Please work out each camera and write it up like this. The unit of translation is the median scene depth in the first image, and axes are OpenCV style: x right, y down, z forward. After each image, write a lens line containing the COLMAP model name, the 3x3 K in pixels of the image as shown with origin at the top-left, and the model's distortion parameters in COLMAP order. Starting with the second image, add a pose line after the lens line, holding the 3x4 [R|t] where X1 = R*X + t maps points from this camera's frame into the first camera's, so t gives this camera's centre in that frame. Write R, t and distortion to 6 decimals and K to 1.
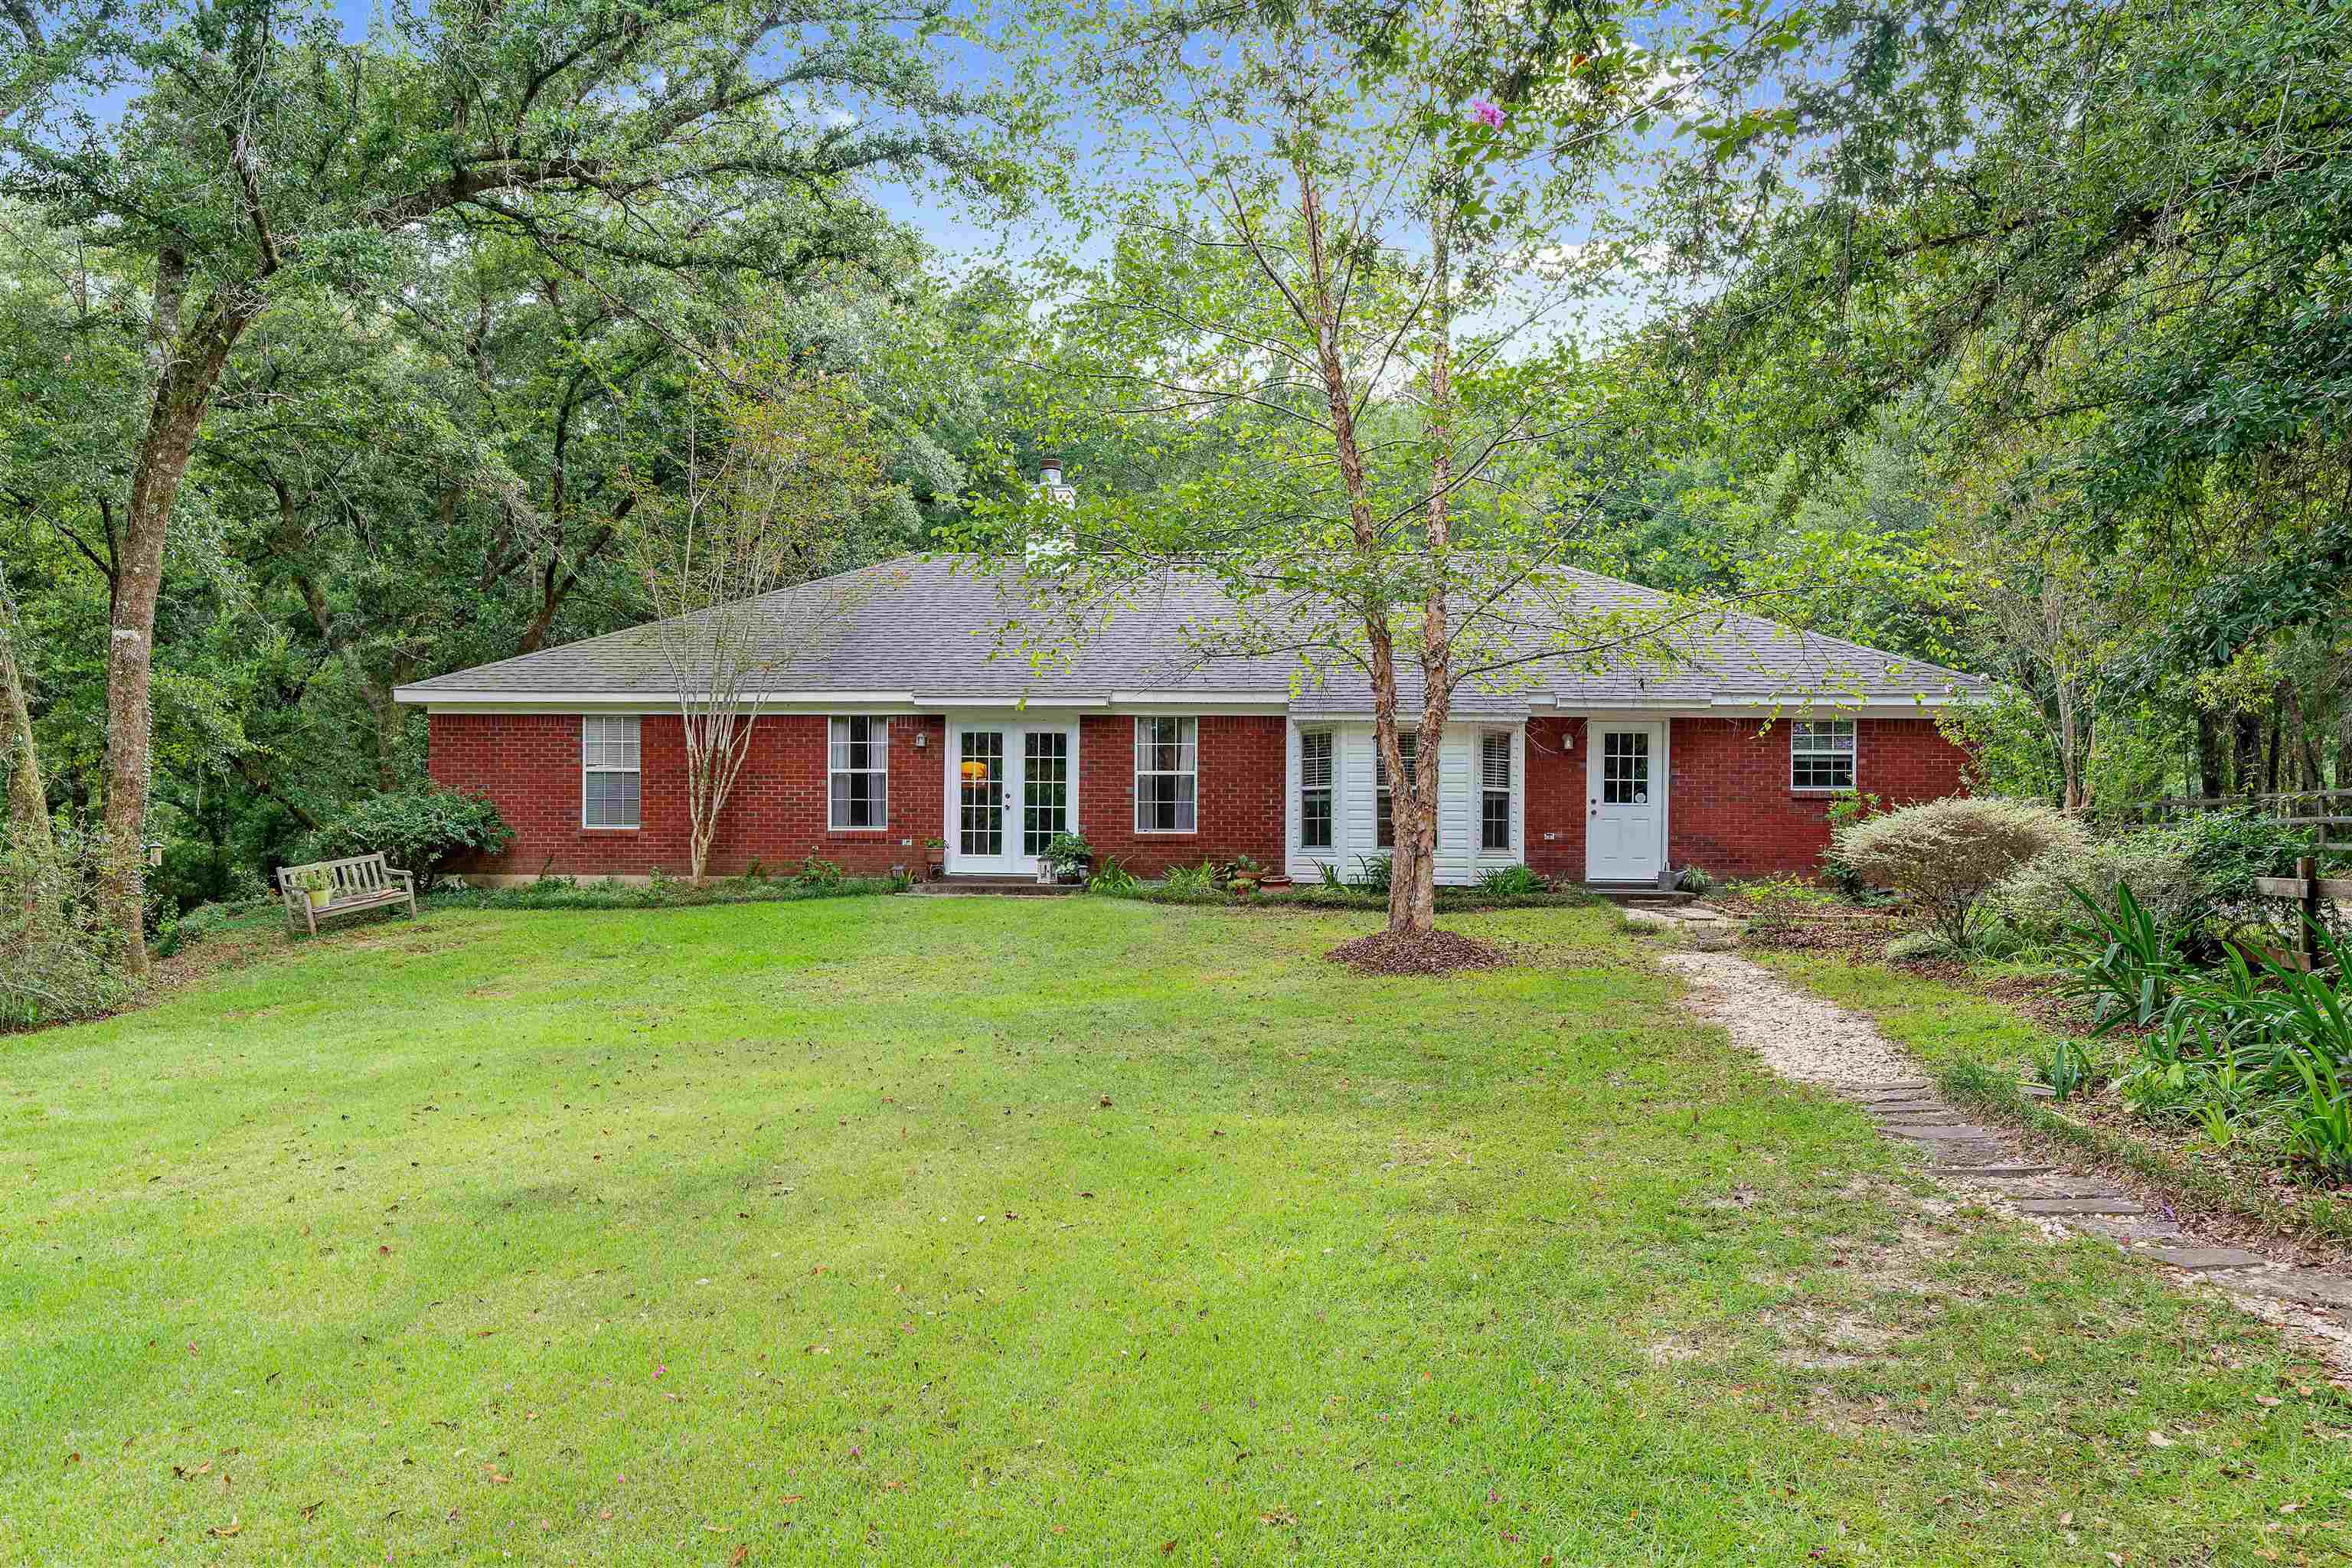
lens RADIAL K [[1564.3, 0, 1160.4], [0, 1564.3, 784.0], [0, 0, 1]] dist [-0.001022, 0.001477]
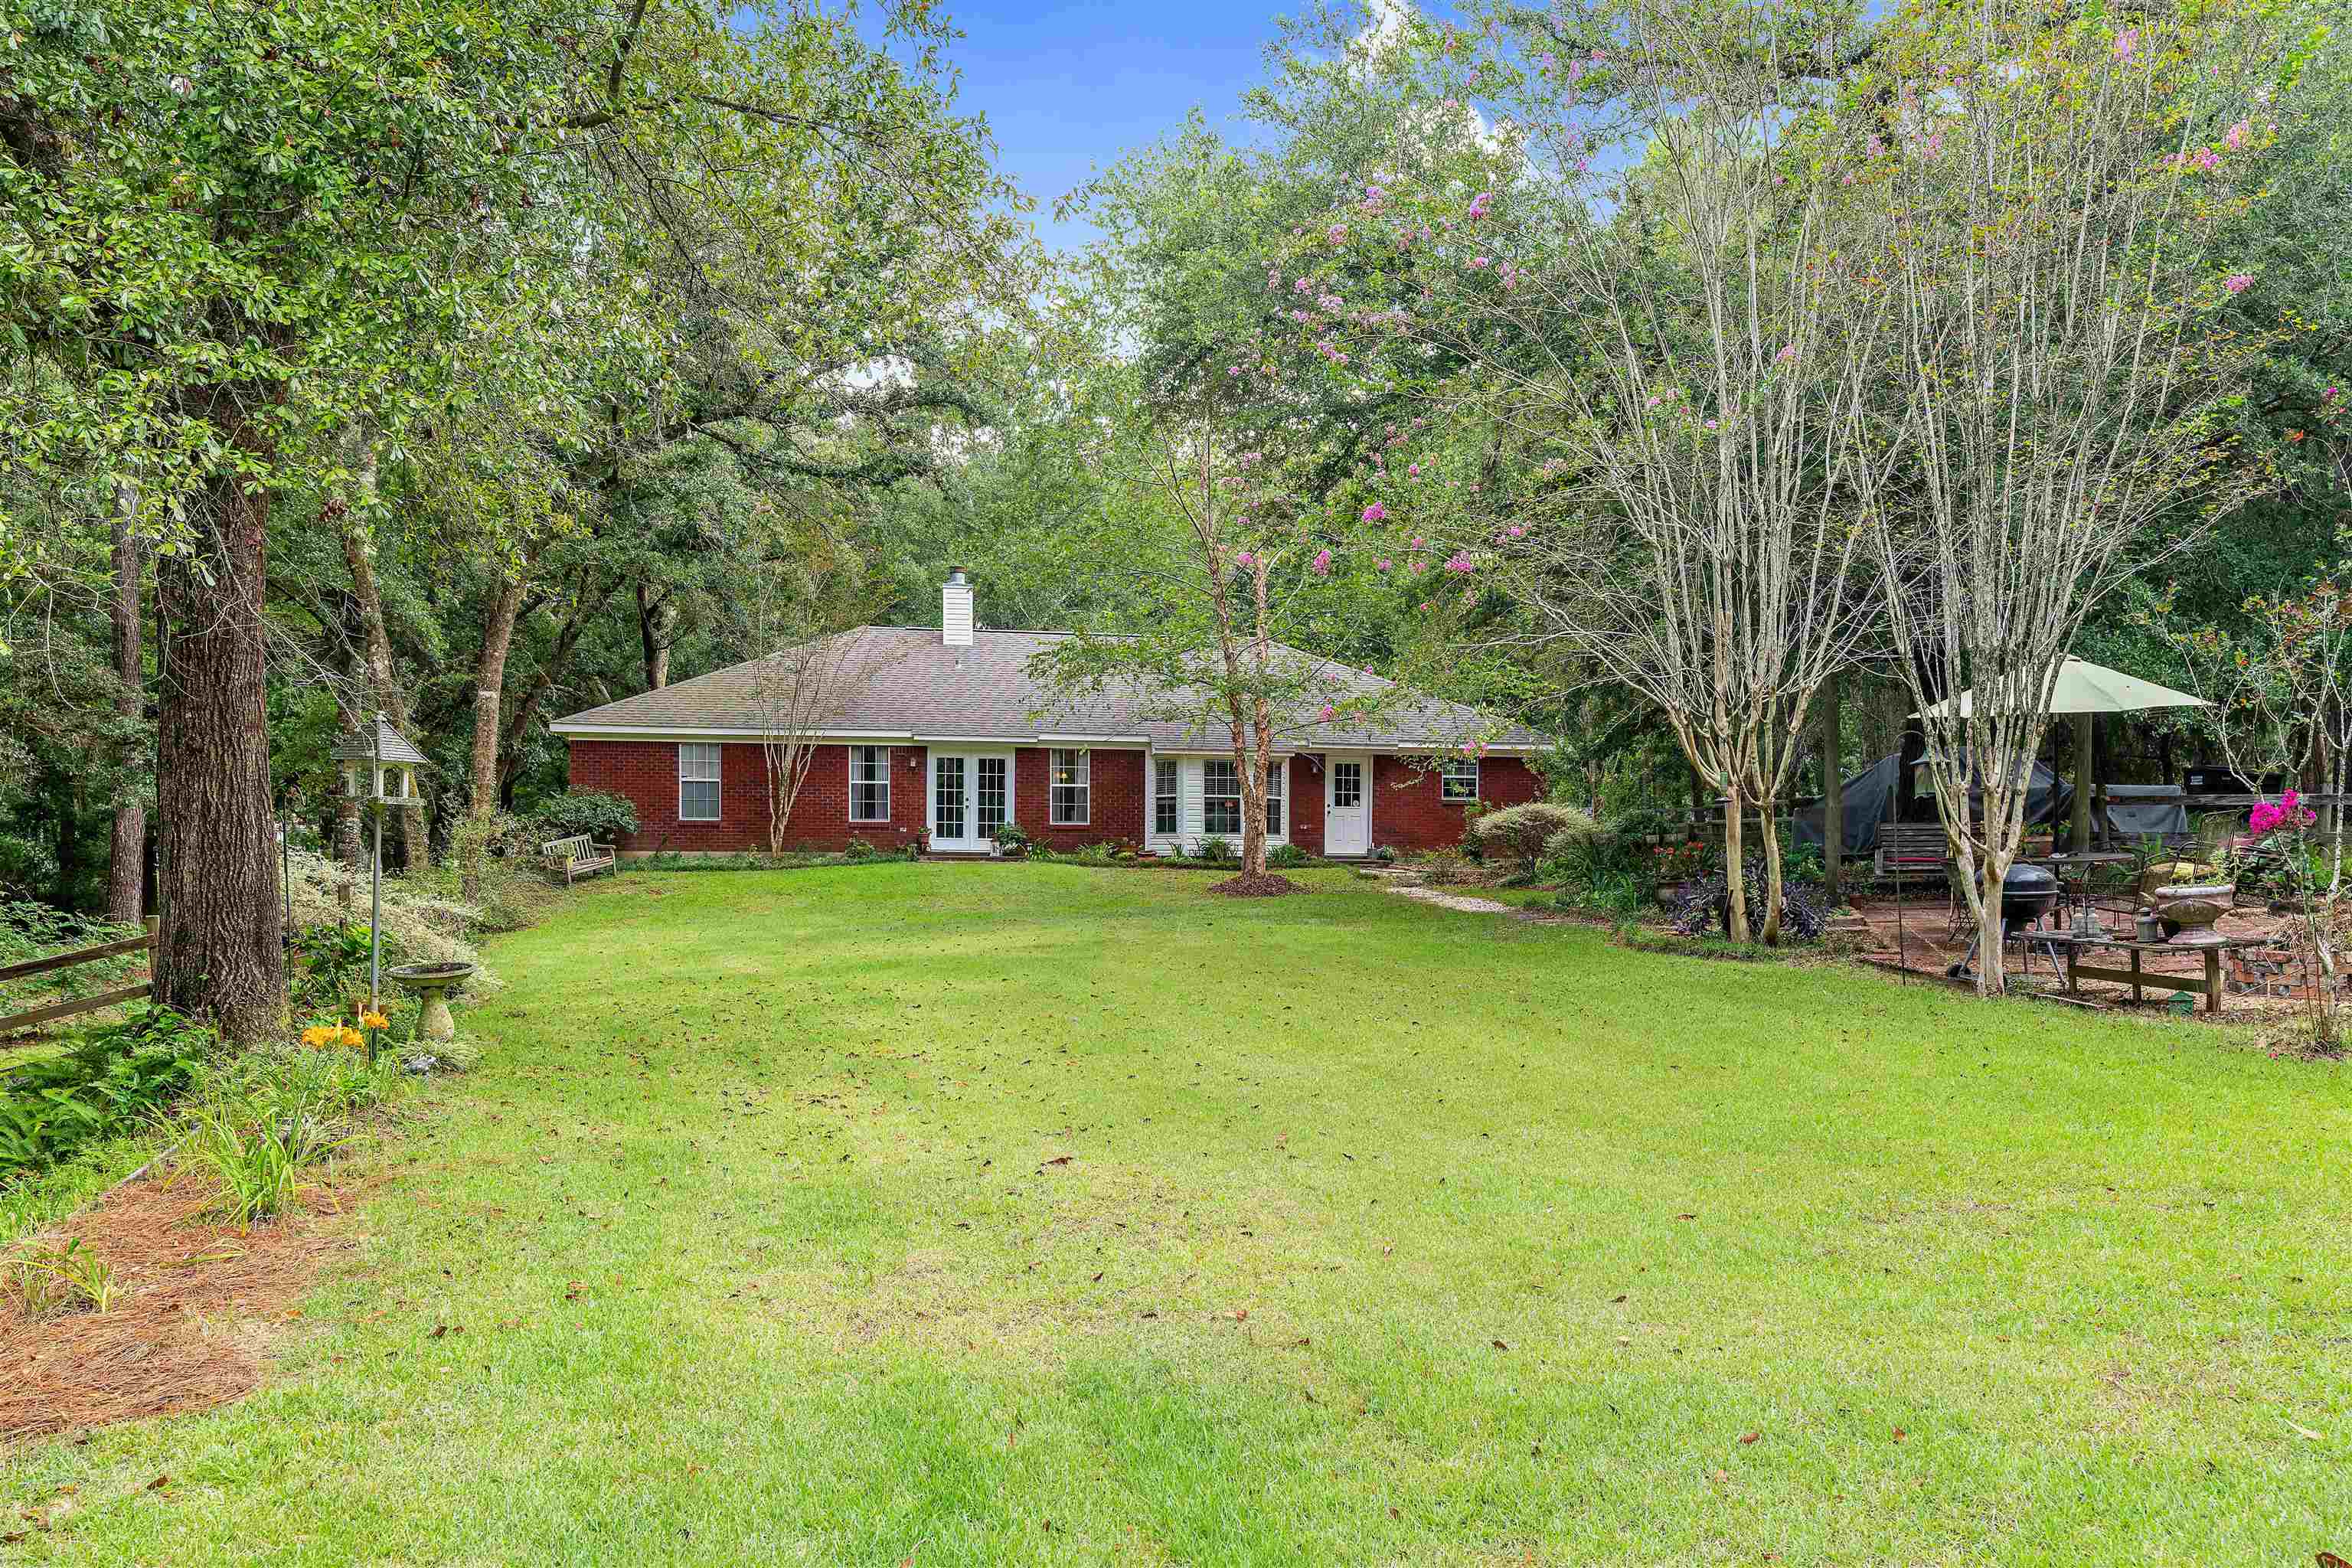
lens RADIAL K [[1668.3, 0, 1161.1], [0, 1668.3, 769.0], [0, 0, 1]] dist [0.004103, 0.001037]
pose [[0.969832, 0.011290, 0.243511, -0.315383], [-0.007598, 0.999842, -0.016096, 0.002498], [-0.243654, 0.013760, 0.969765, -0.639727]]
